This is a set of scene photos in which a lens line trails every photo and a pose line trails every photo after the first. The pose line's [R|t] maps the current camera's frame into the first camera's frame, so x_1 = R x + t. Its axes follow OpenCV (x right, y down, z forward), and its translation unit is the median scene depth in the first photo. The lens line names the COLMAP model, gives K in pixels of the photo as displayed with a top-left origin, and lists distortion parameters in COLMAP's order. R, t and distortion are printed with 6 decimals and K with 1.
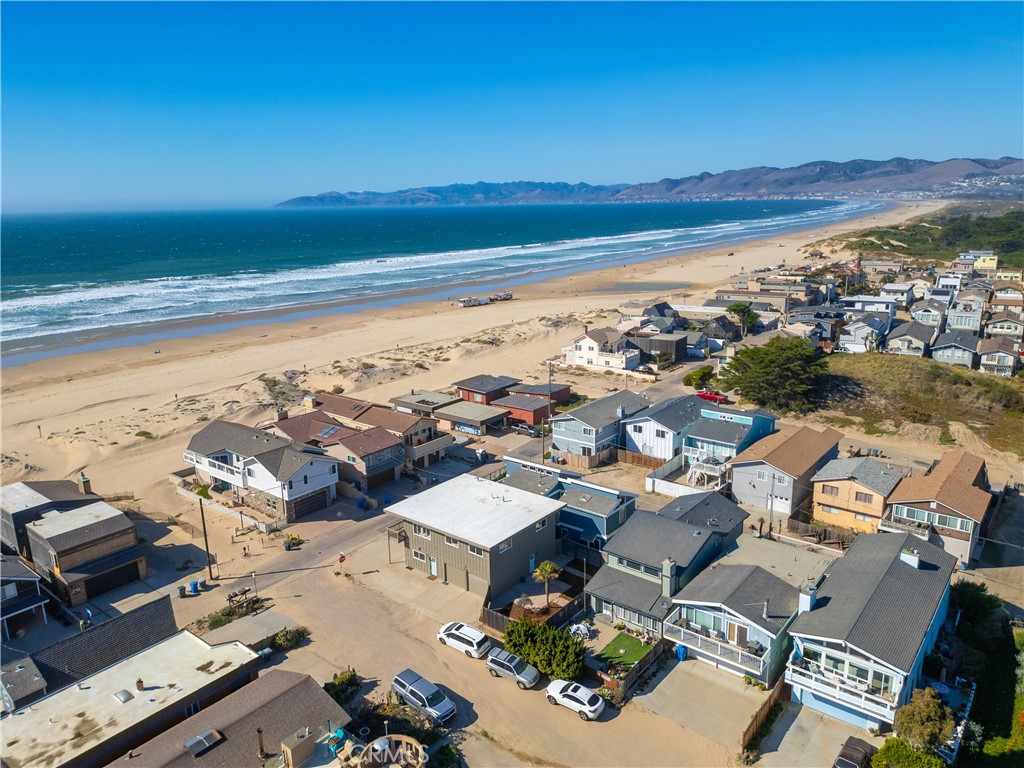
lens RADIAL K [[716.7, 0, 512.0], [0, 716.7, 384.0], [0, 0, 1]] dist [0.098442, -0.108088]
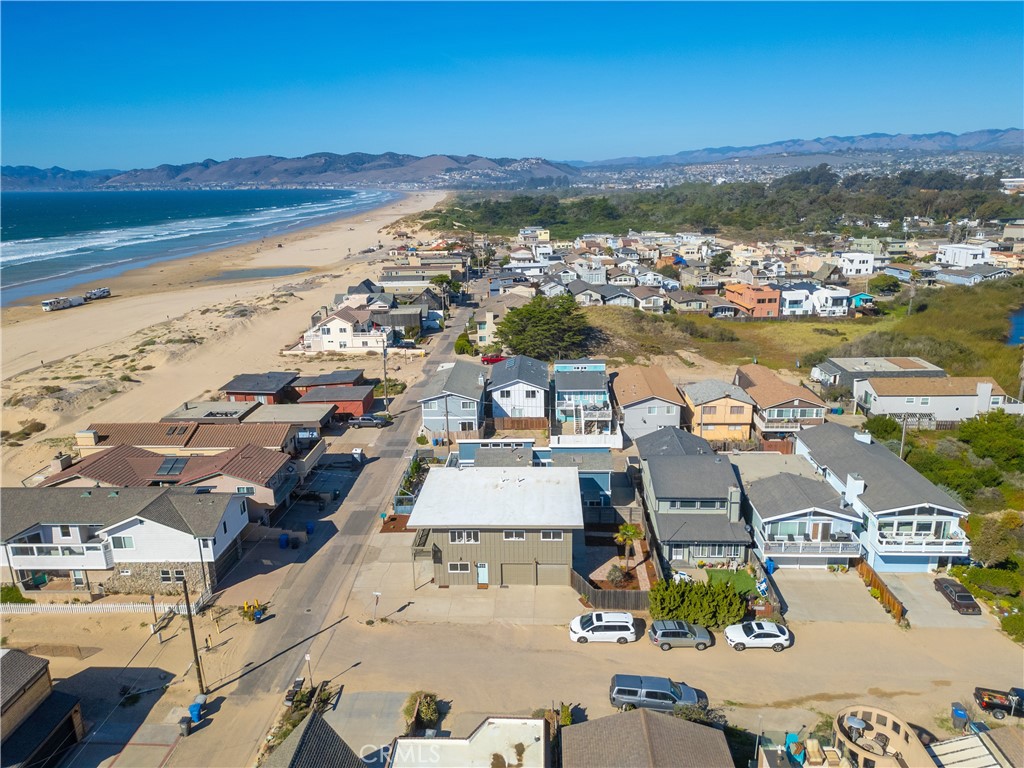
lens RADIAL K [[716.7, 0, 512.0], [0, 716.7, 384.0], [0, 0, 1]] dist [0.098442, -0.108088]
pose [[0.806172, -0.157431, 0.570353, -0.452939], [0.149866, 0.986850, 0.060564, -0.010213], [-0.572387, 0.036652, 0.819164, 0.240560]]
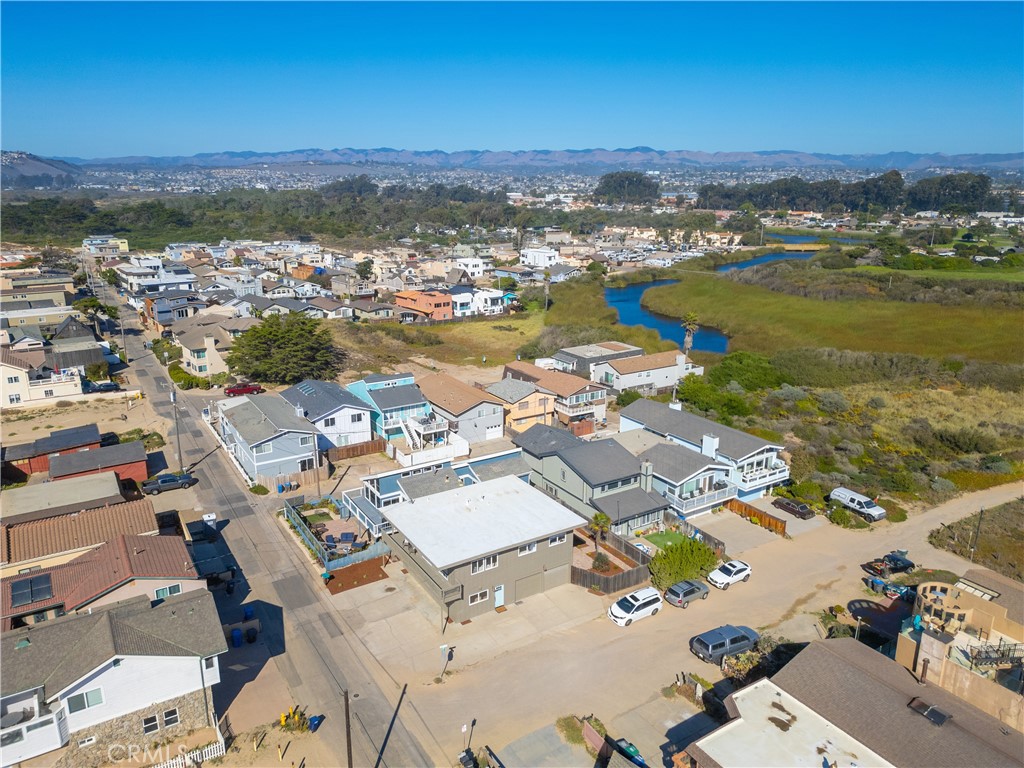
lens RADIAL K [[716.7, 0, 512.0], [0, 716.7, 384.0], [0, 0, 1]] dist [0.098442, -0.108088]
pose [[0.321971, -0.234781, 0.917177, -0.697940], [0.223688, 0.960200, 0.167269, -0.102546], [-0.919945, 0.151306, 0.361674, 0.555049]]
